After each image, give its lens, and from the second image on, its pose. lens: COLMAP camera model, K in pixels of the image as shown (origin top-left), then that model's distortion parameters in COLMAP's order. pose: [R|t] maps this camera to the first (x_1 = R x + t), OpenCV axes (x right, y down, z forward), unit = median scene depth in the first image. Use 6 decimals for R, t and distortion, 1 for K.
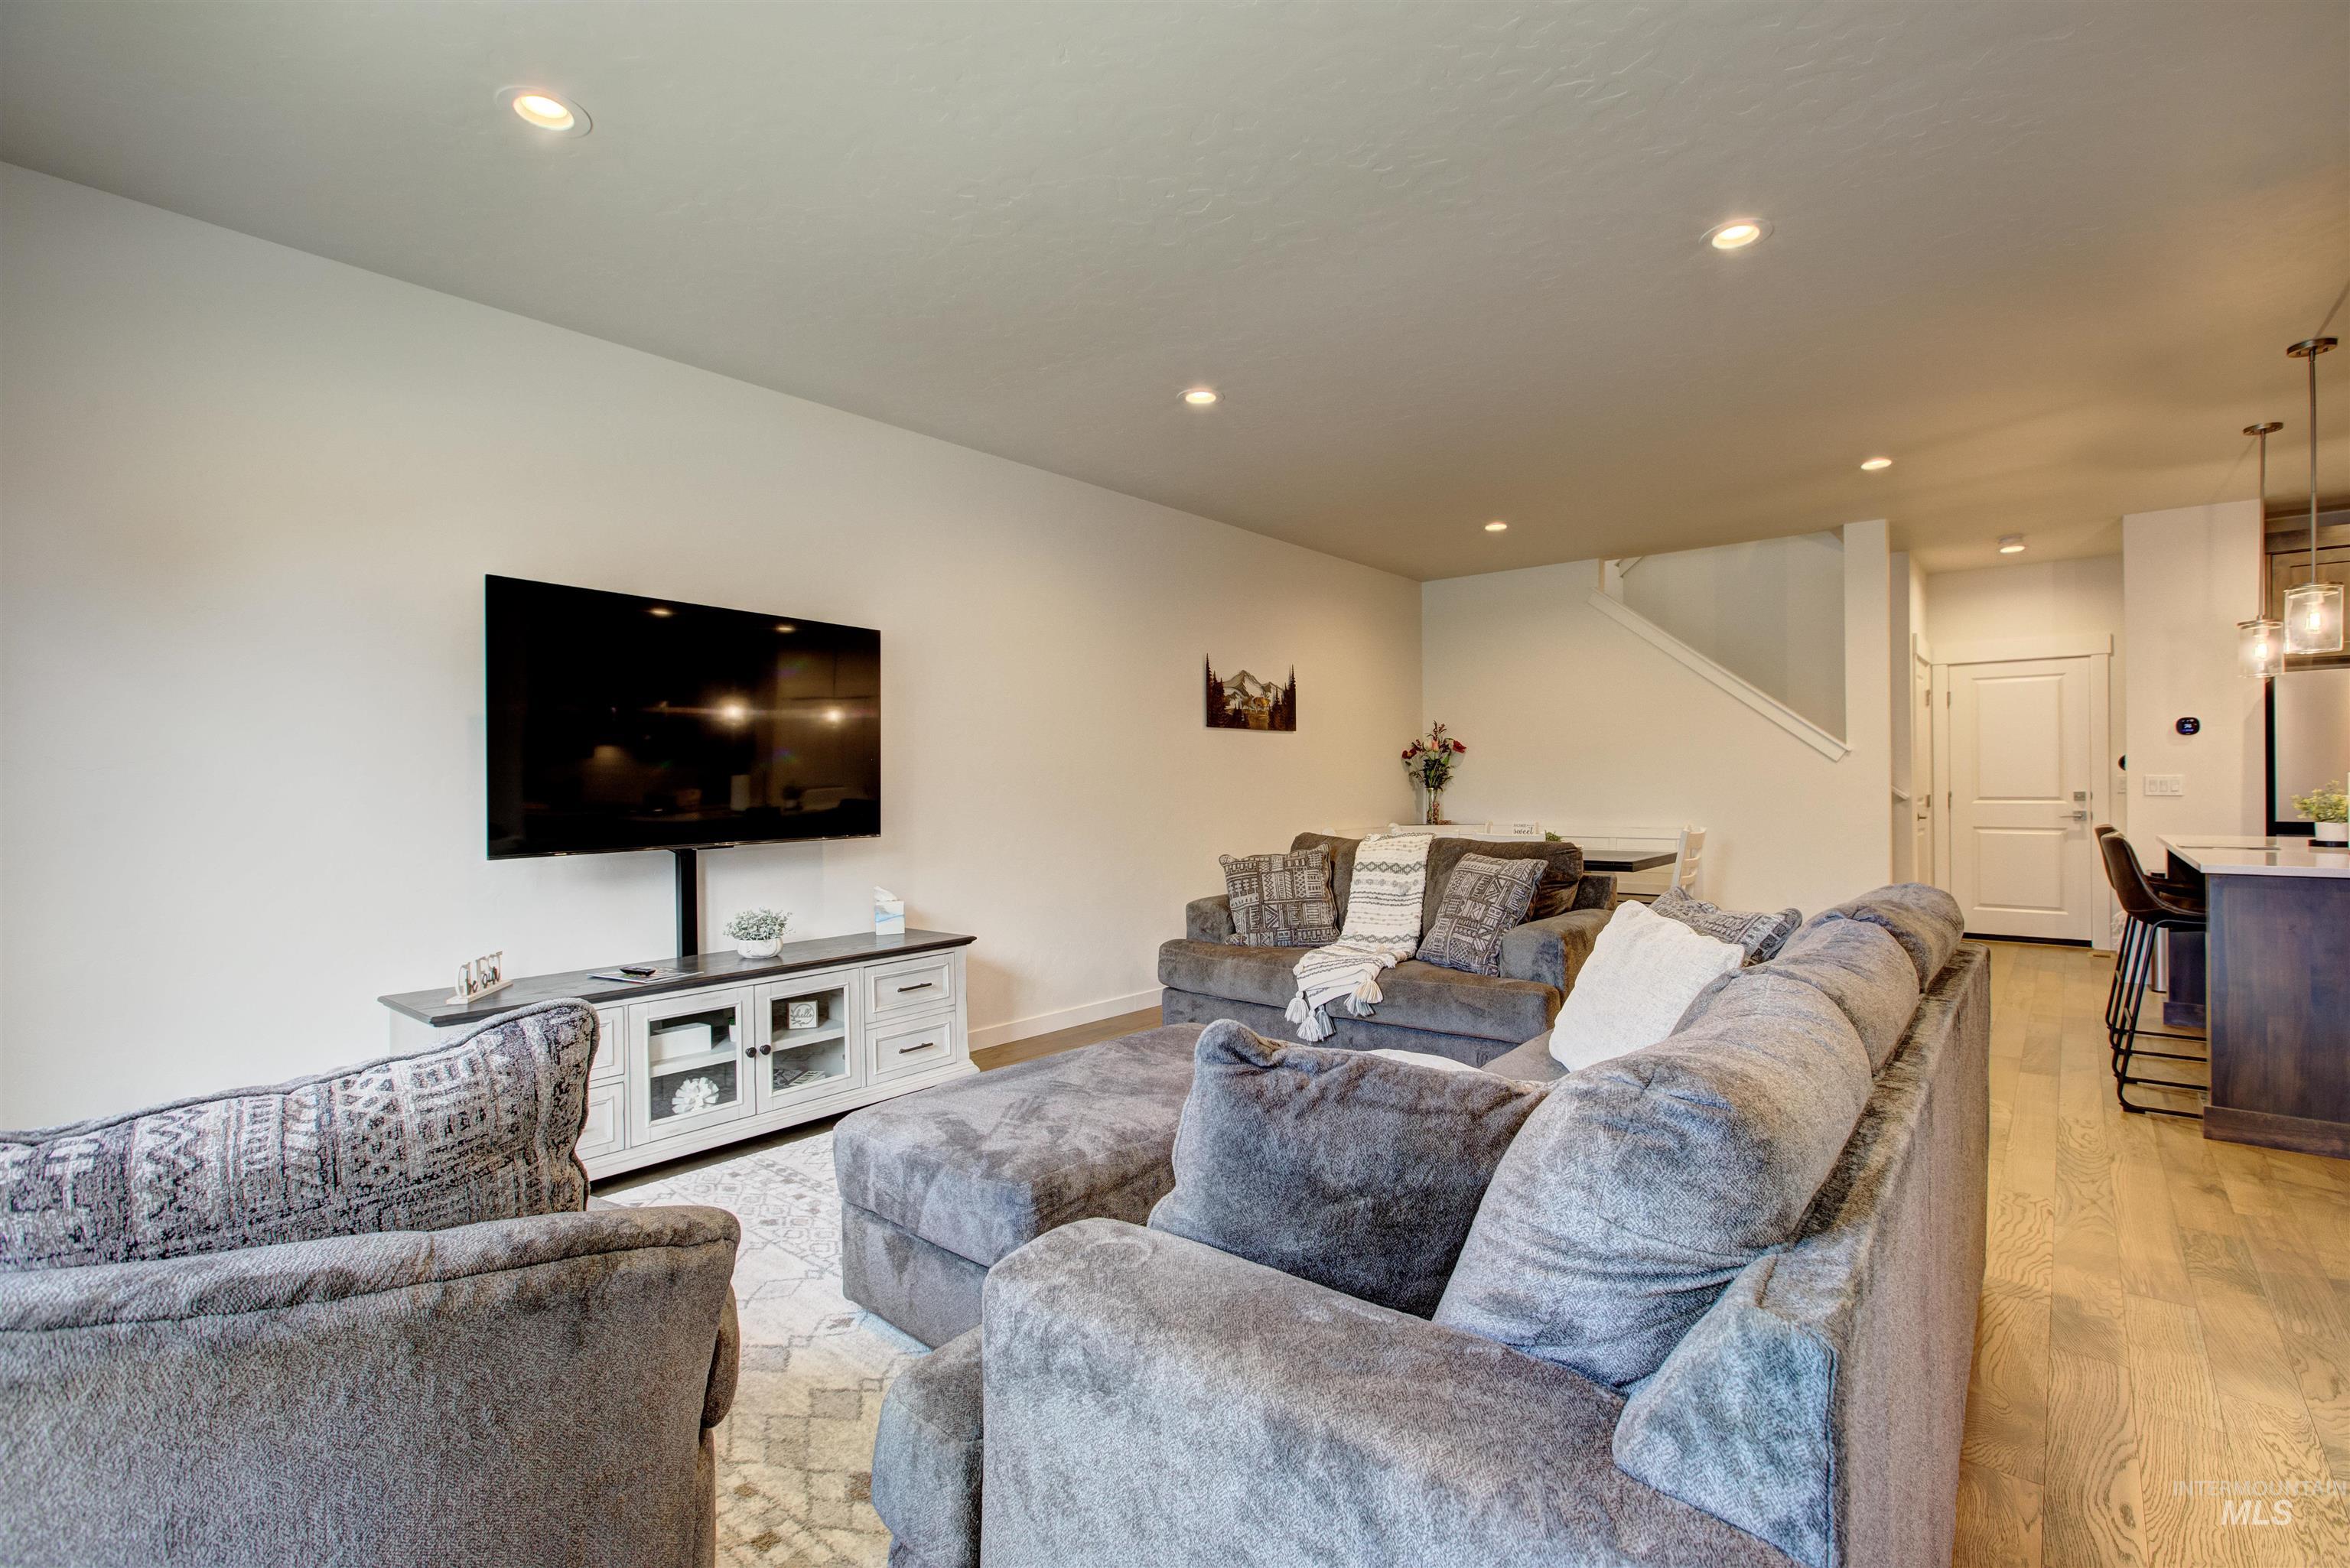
lens RADIAL K [[1097.9, 0, 1172.0], [0, 1097.9, 778.7], [0, 0, 1]] dist [-0.005813, 0.003175]
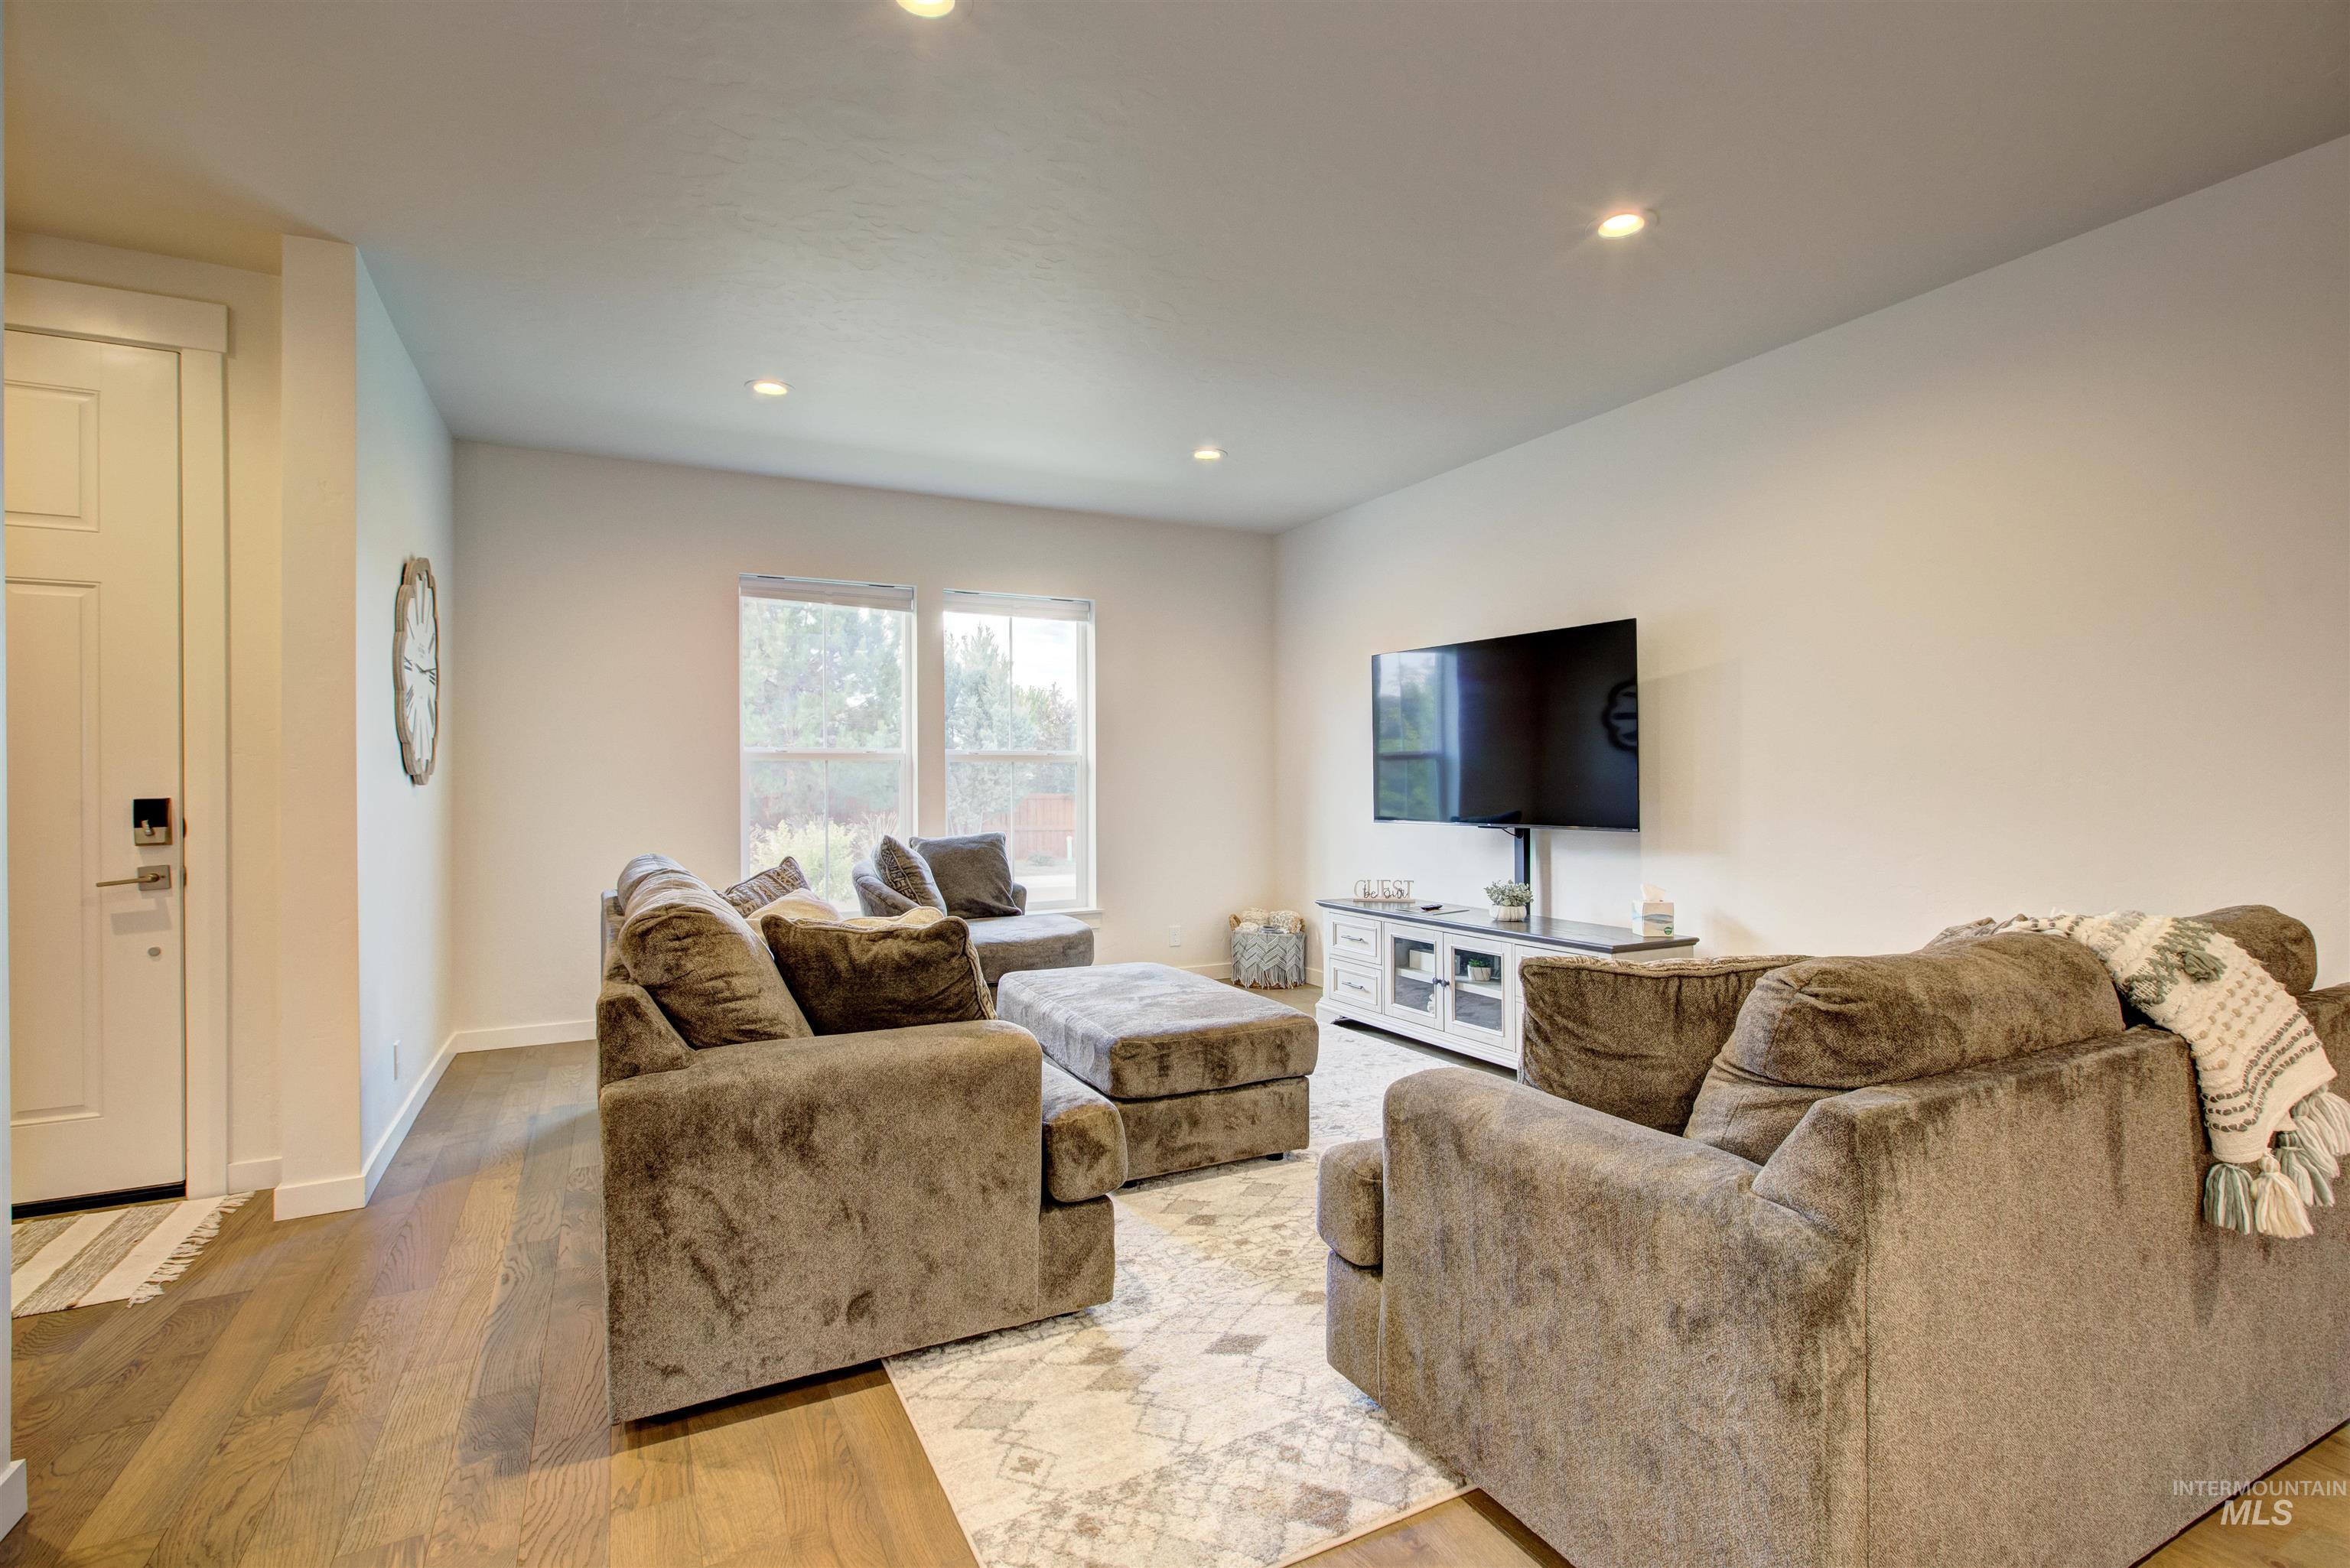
lens RADIAL K [[1097.9, 0, 1166.6], [0, 1097.9, 784.9], [0, 0, 1]] dist [-0.005813, 0.003175]
pose [[-0.404877, 0.011739, -0.914296, 0.515154], [0.011542, 0.999904, 0.007727, -0.000170], [0.914298, -0.007425, -0.404974, 0.672291]]
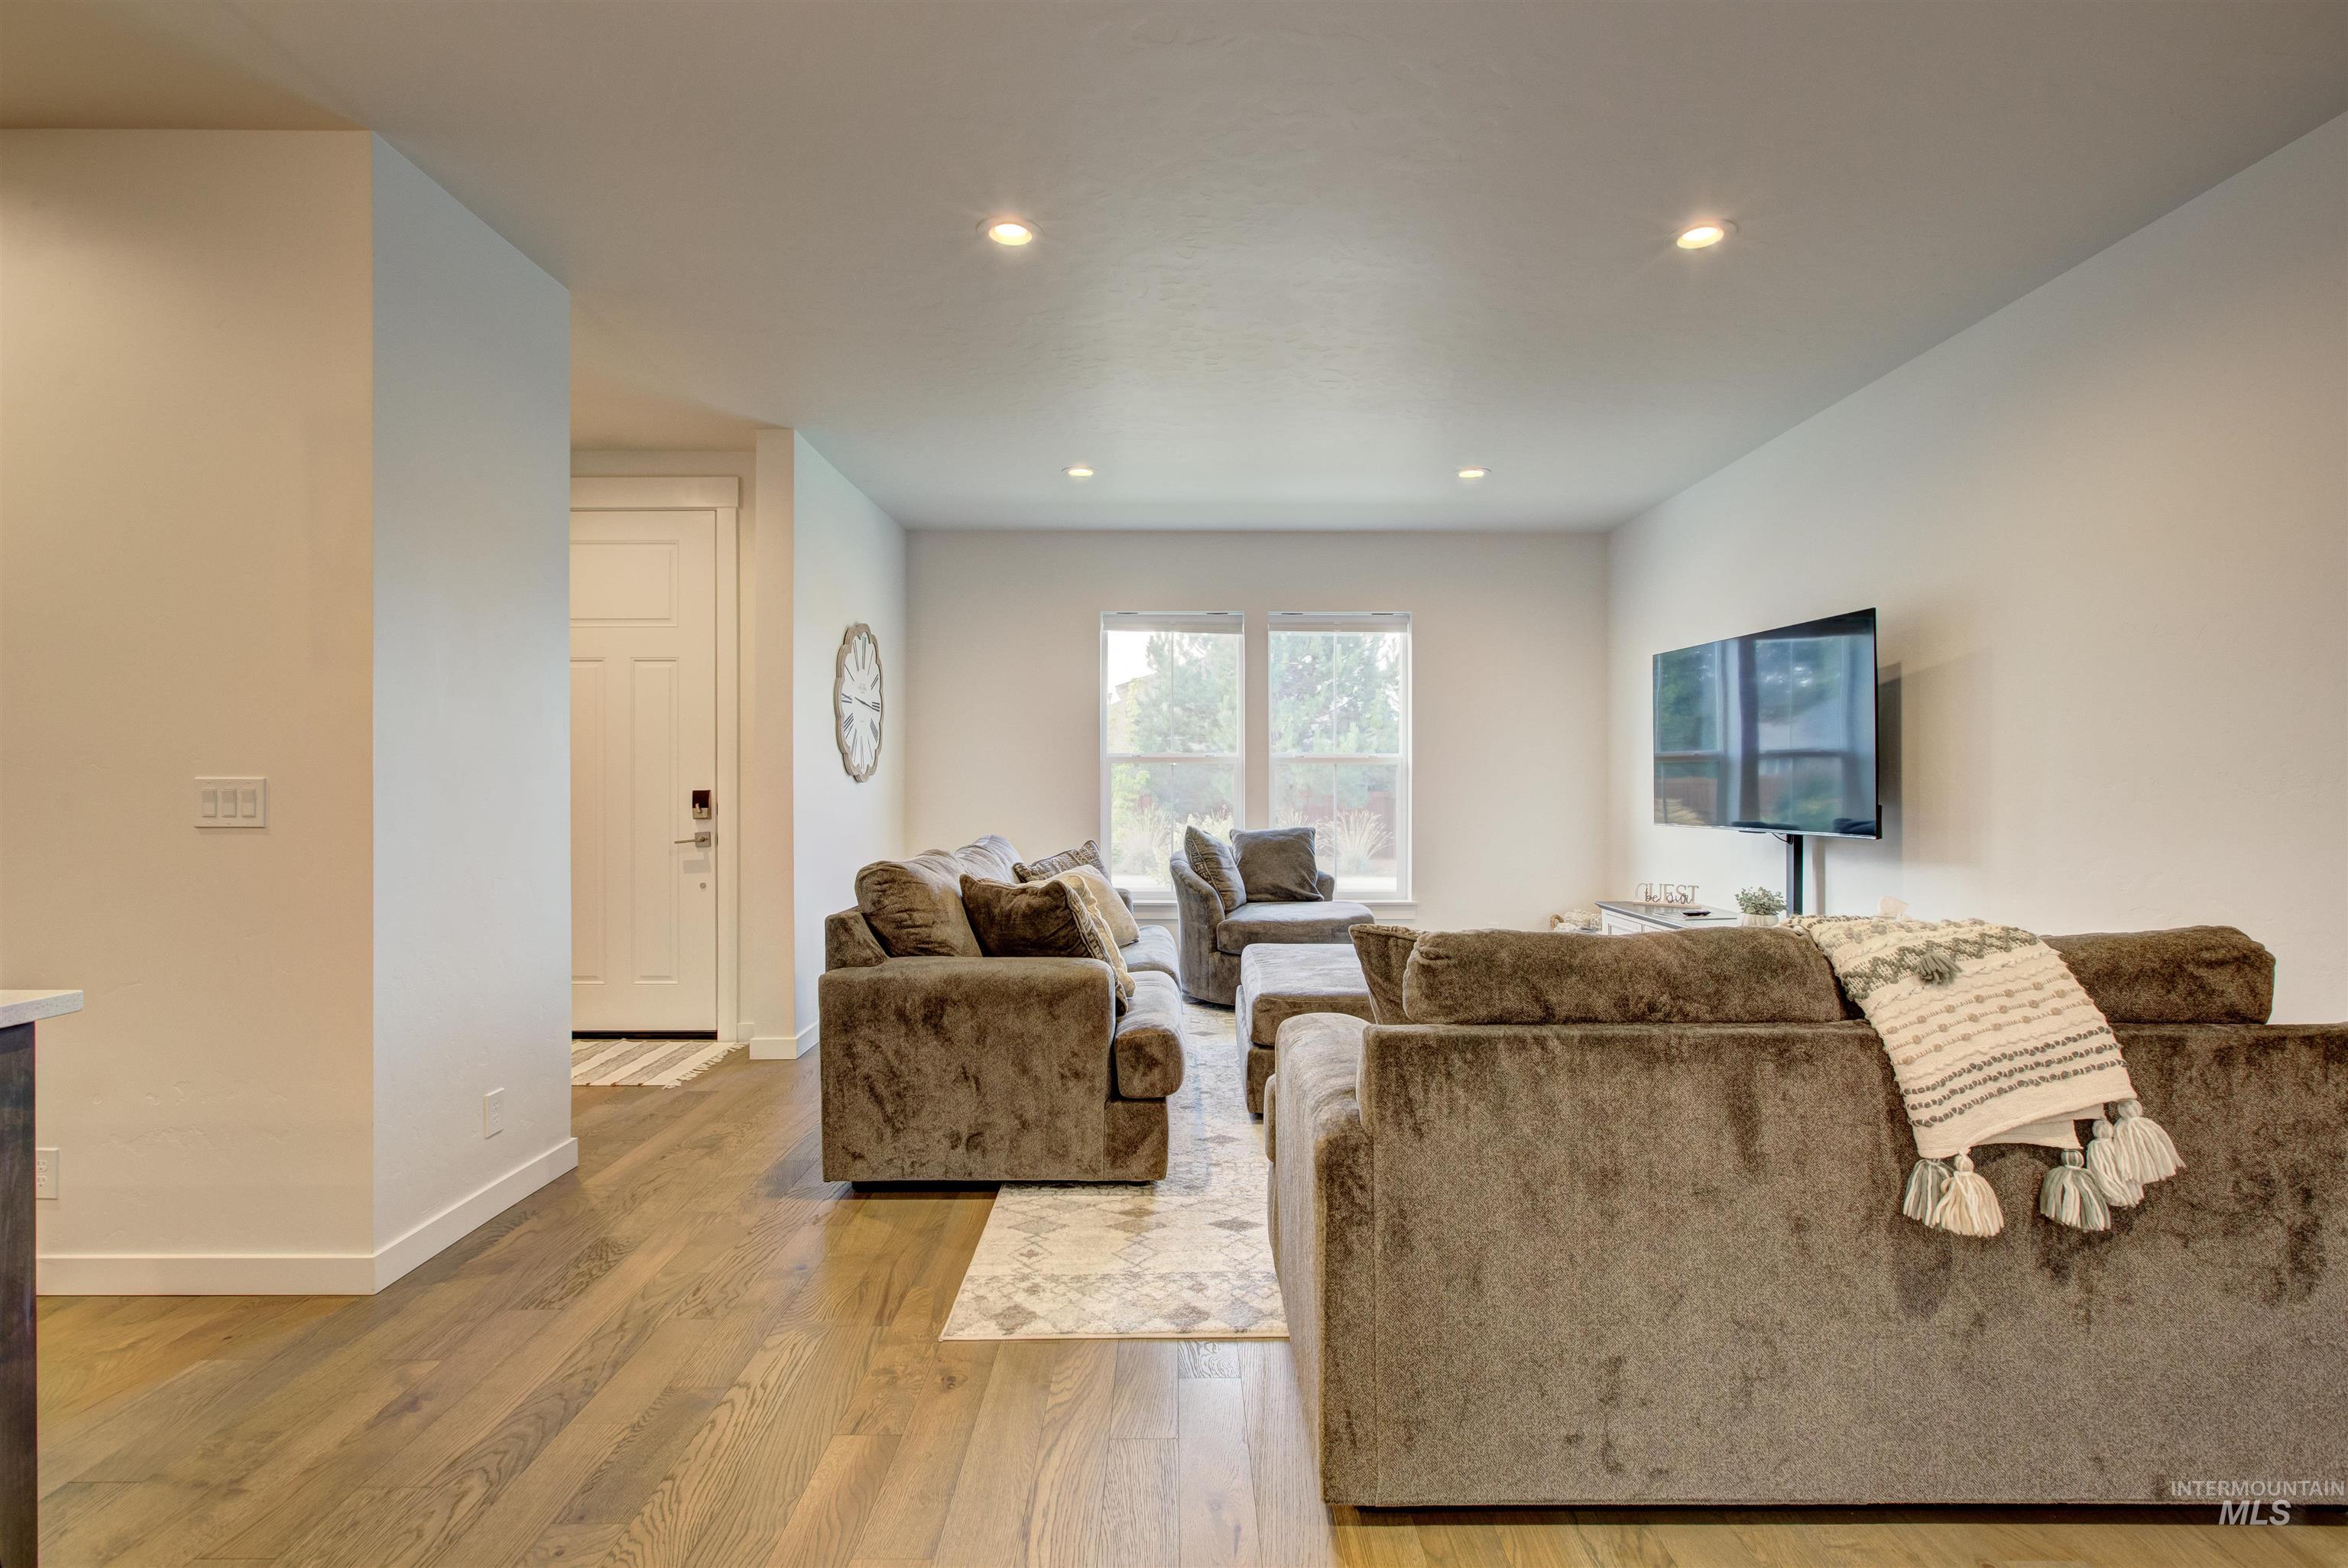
lens RADIAL K [[1096.9, 0, 1178.6], [0, 1096.9, 790.7], [0, 0, 1]] dist [-0.005813, 0.003175]
pose [[-0.773375, 0.011267, -0.633849, 0.487901], [0.007788, 0.999935, 0.008272, 0.001001], [0.633901, 0.001461, -0.773413, 0.876085]]
